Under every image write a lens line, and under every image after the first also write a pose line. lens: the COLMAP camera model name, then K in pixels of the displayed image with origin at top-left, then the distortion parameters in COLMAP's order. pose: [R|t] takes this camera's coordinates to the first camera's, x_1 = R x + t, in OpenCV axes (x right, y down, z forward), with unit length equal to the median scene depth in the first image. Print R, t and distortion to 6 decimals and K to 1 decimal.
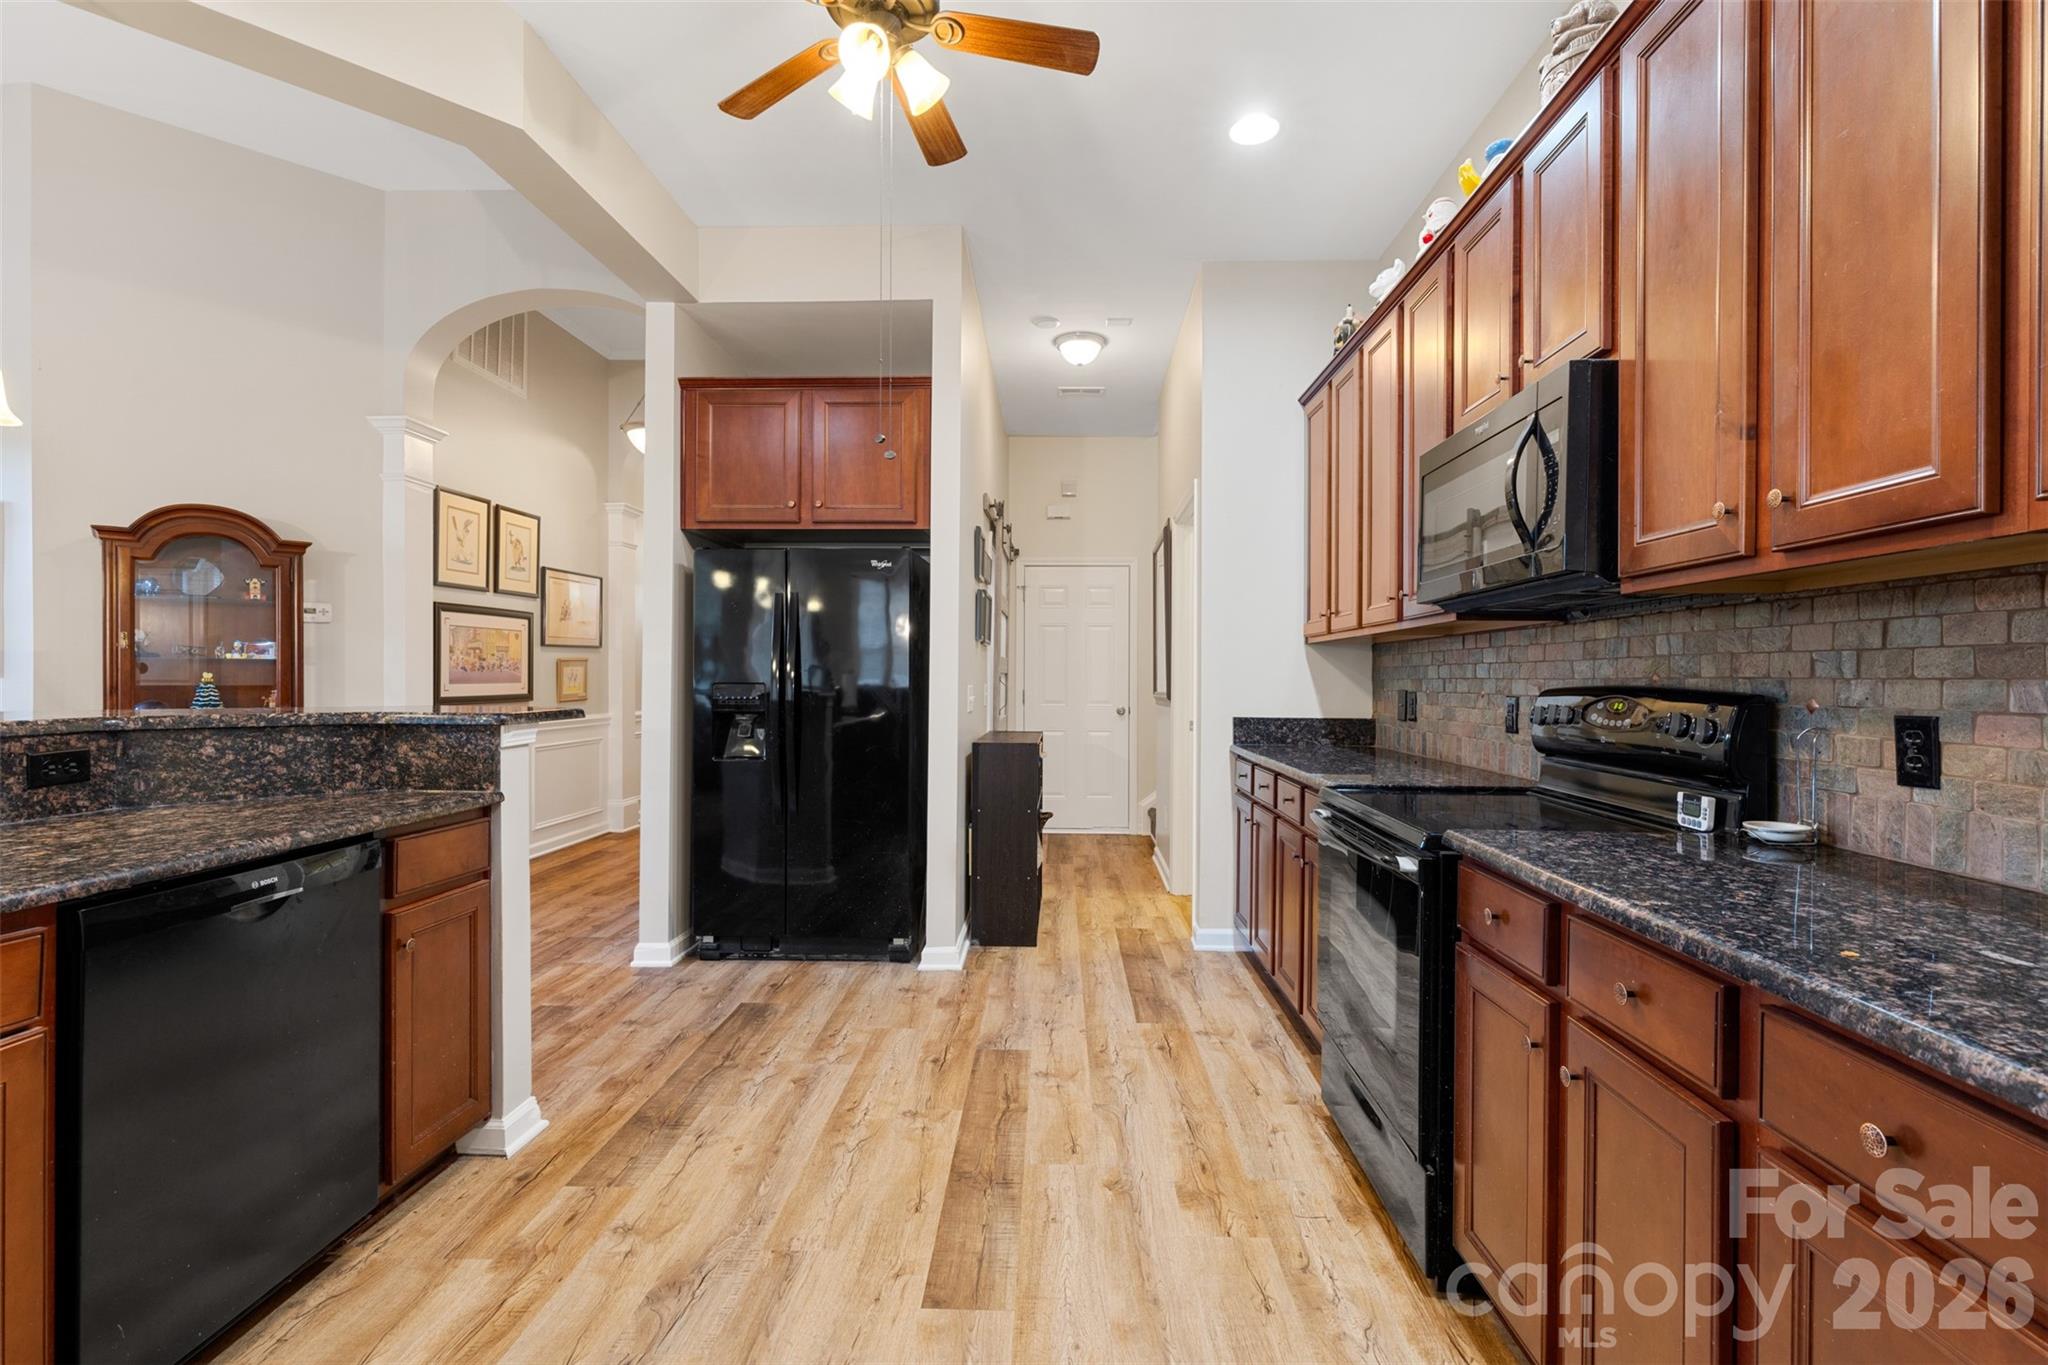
lens RADIAL K [[920.2, 0, 1035.2], [0, 920.2, 681.1], [0, 0, 1]] dist [0.007361, -0.000567]
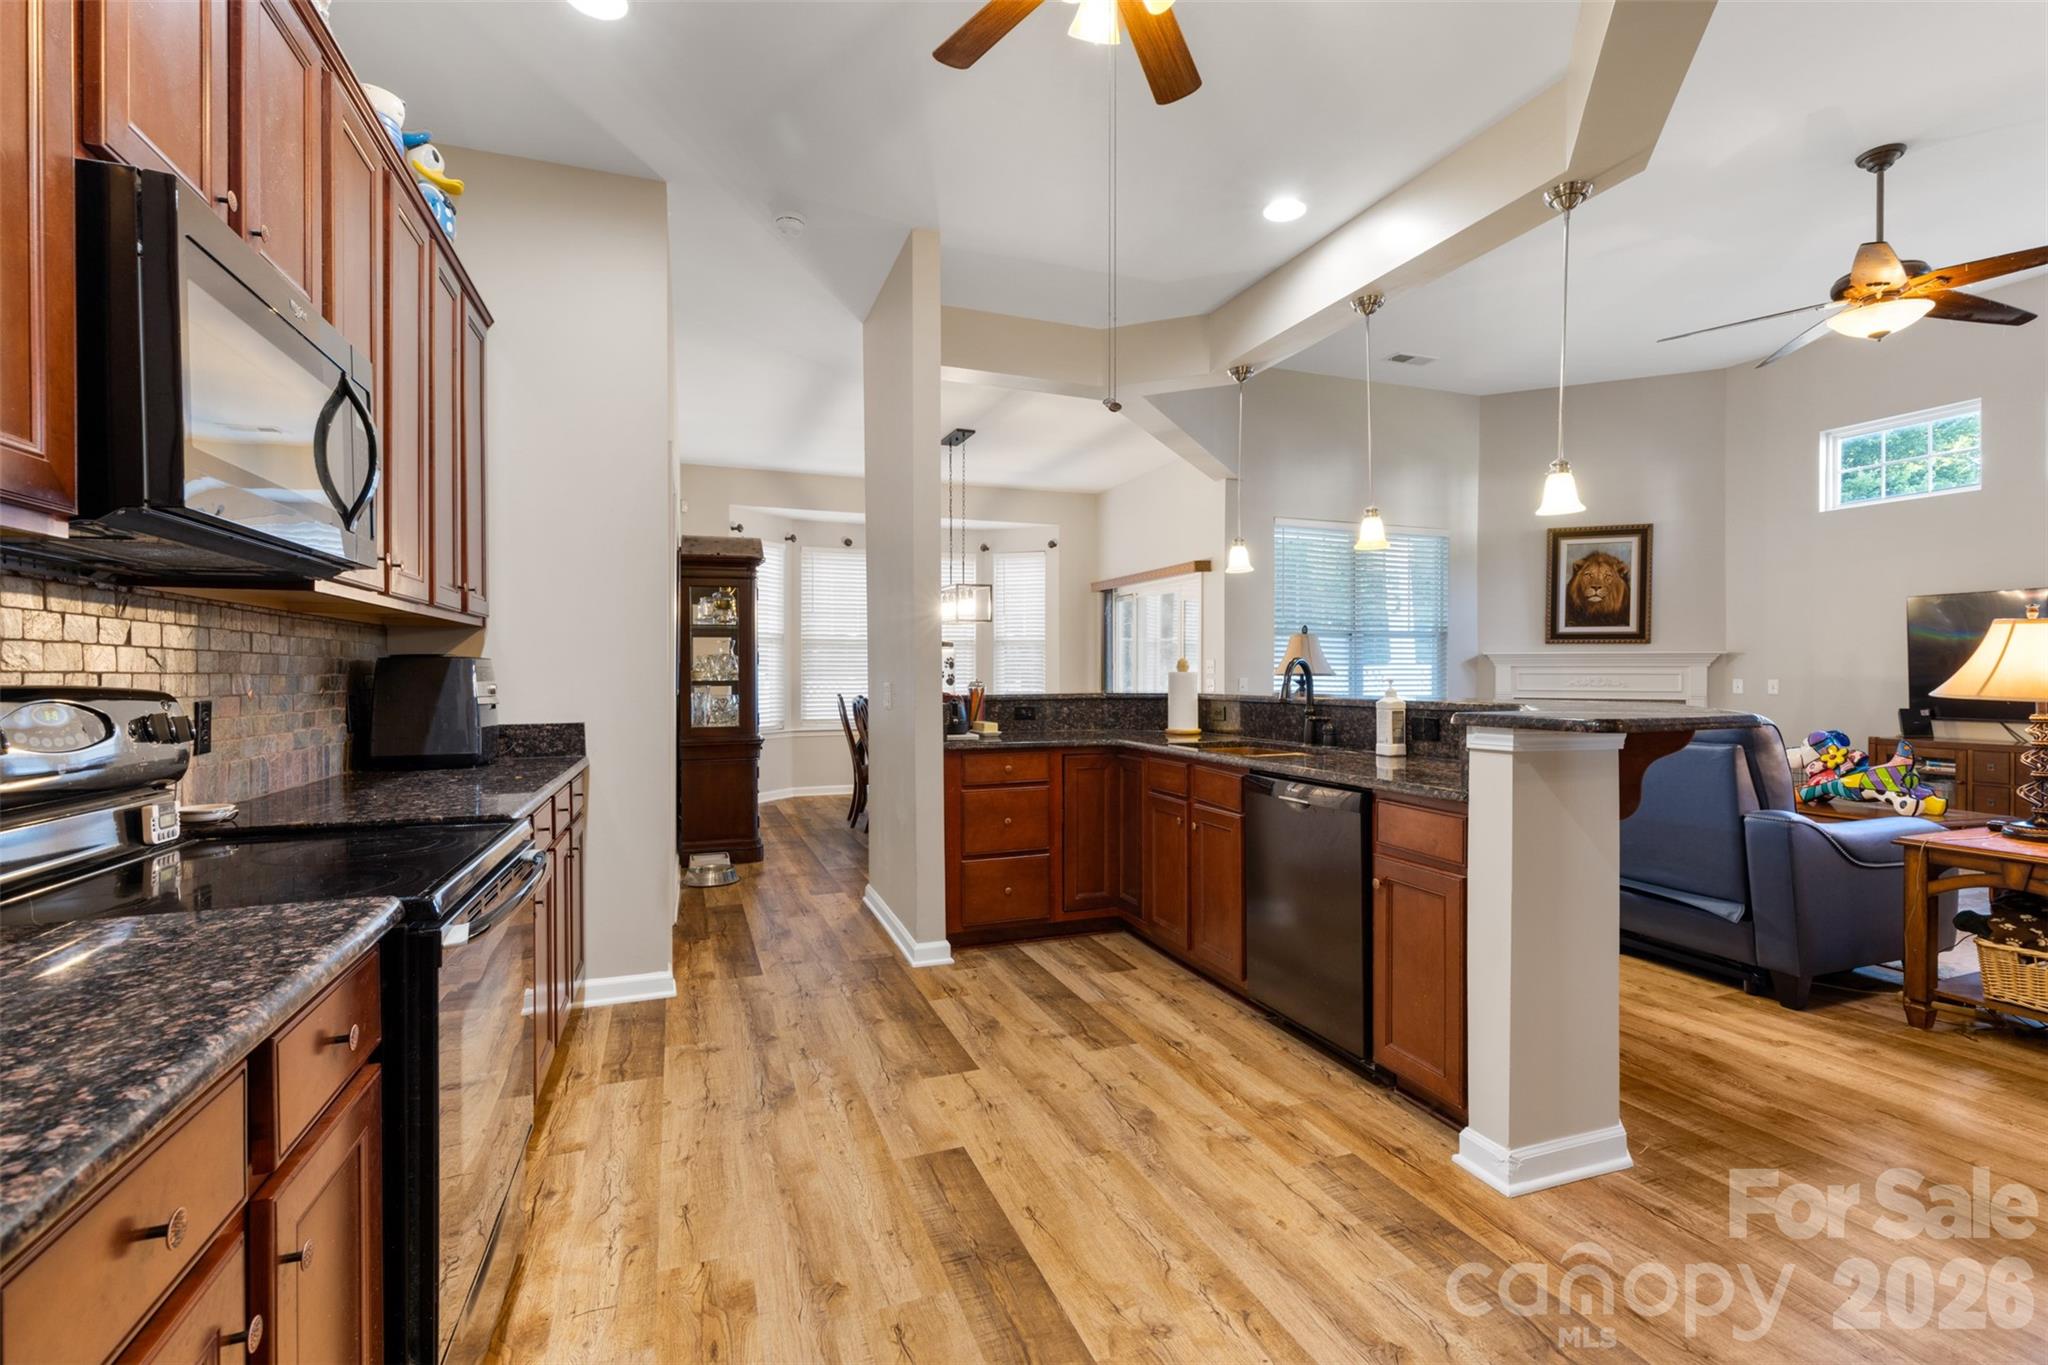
lens RADIAL K [[925.3, 0, 1043.7], [0, 925.3, 677.7], [0, 0, 1]] dist [0.009474, 0.000509]
pose [[-0.921055, -0.000321, -0.389433, 0.205979], [-0.002434, 0.999985, 0.004932, -0.006729], [0.389425, 0.005490, -0.921042, 1.597020]]
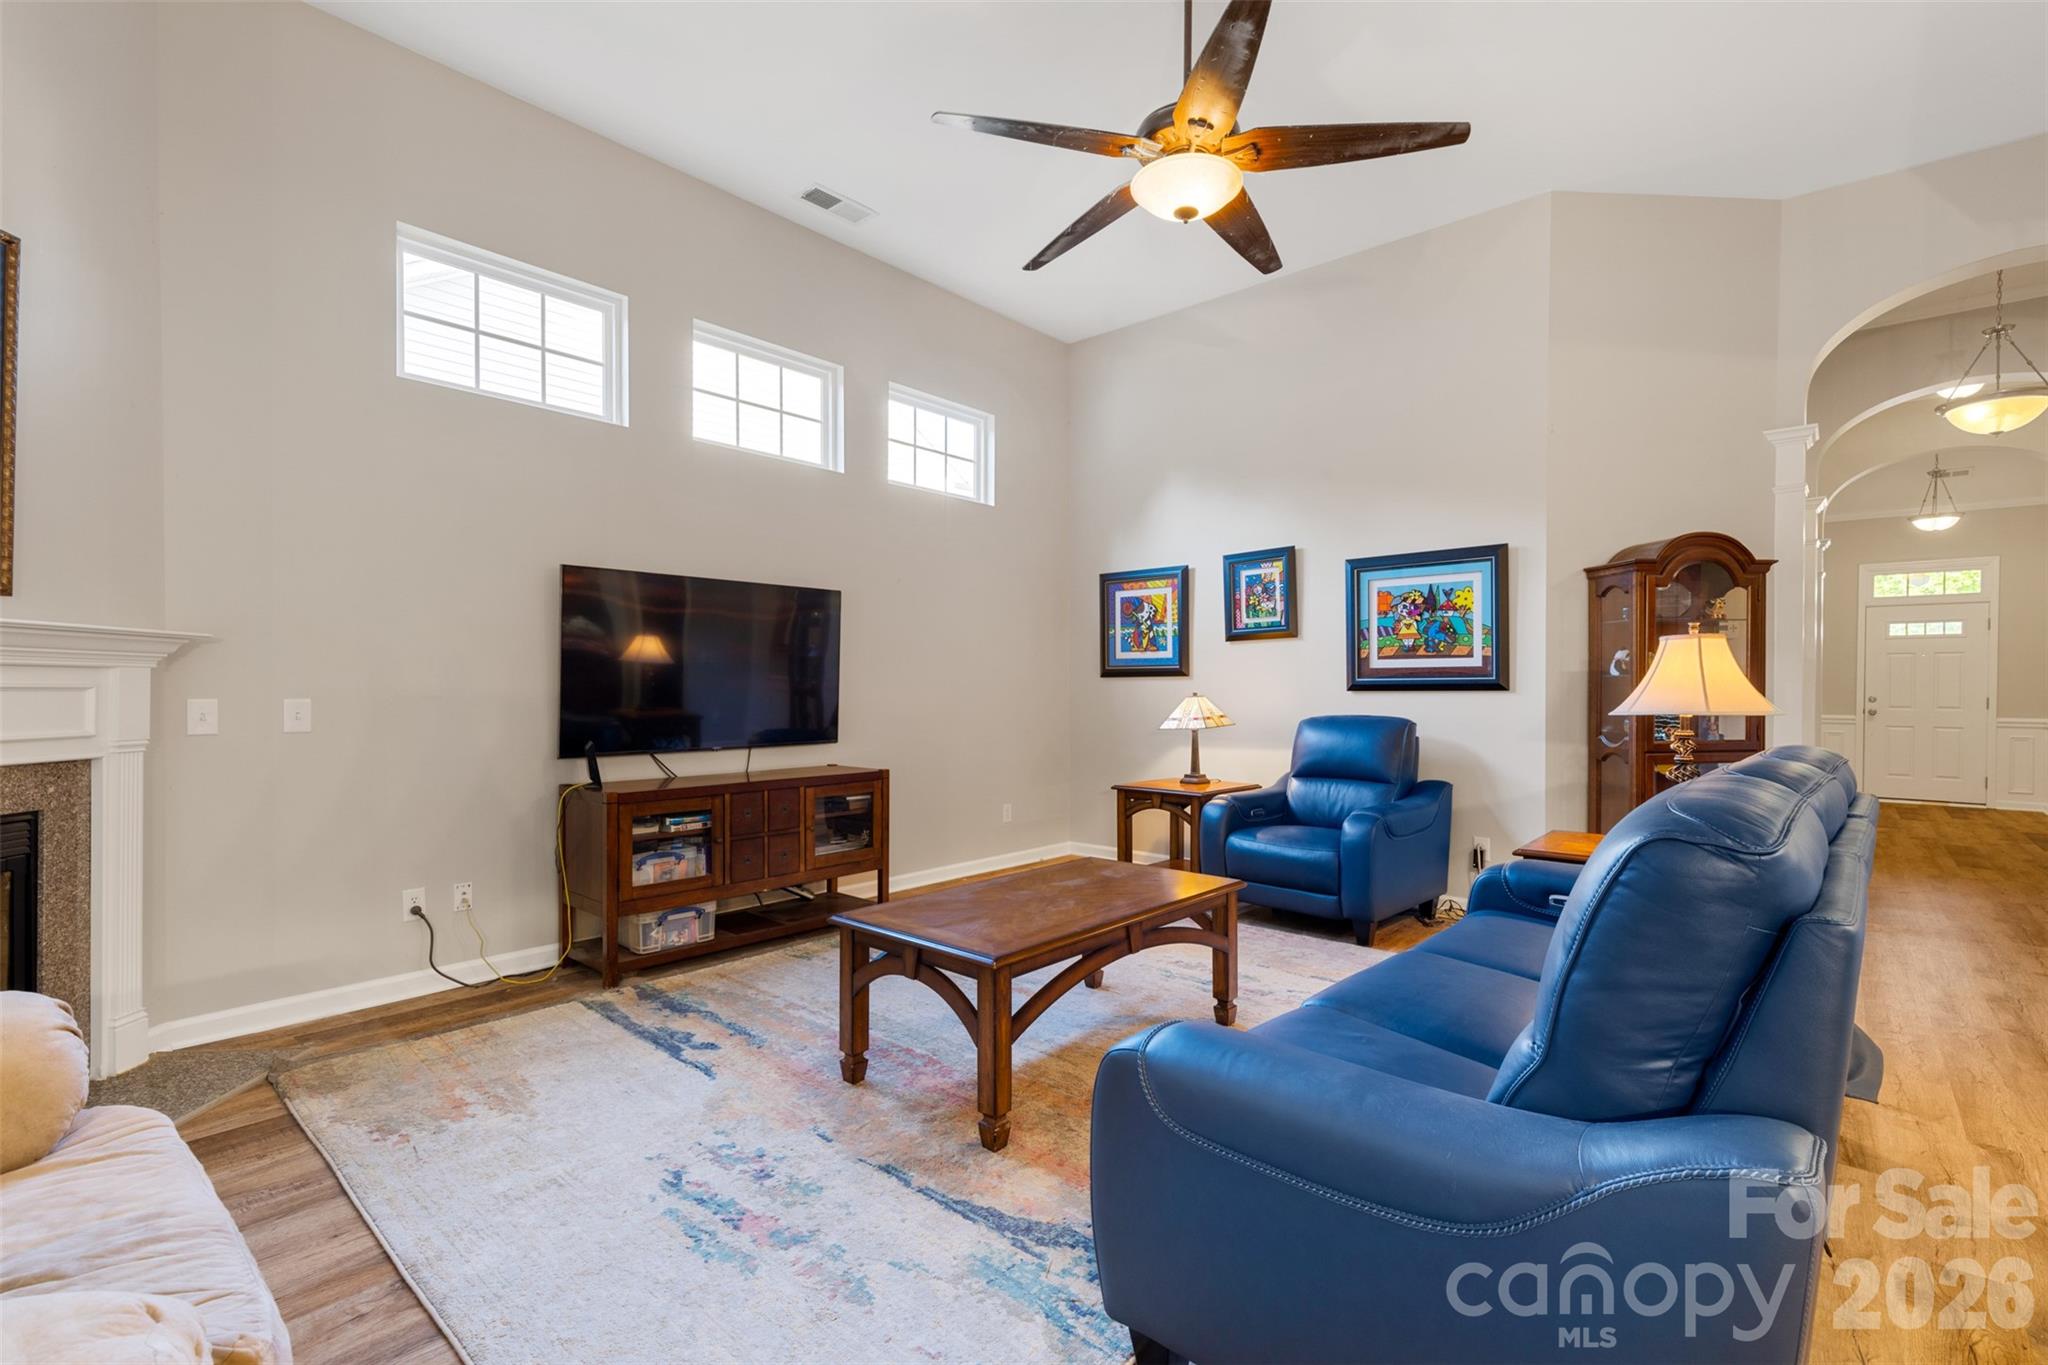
lens RADIAL K [[921.0, 0, 1048.6], [0, 921.0, 713.1], [0, 0, 1]] dist [0.009292, -0.000095]
pose [[0.783909, 0.018016, -0.620614, -1.273288], [-0.001838, 0.999642, 0.026698, -0.010196], [0.620872, -0.019788, 0.783662, -0.498580]]
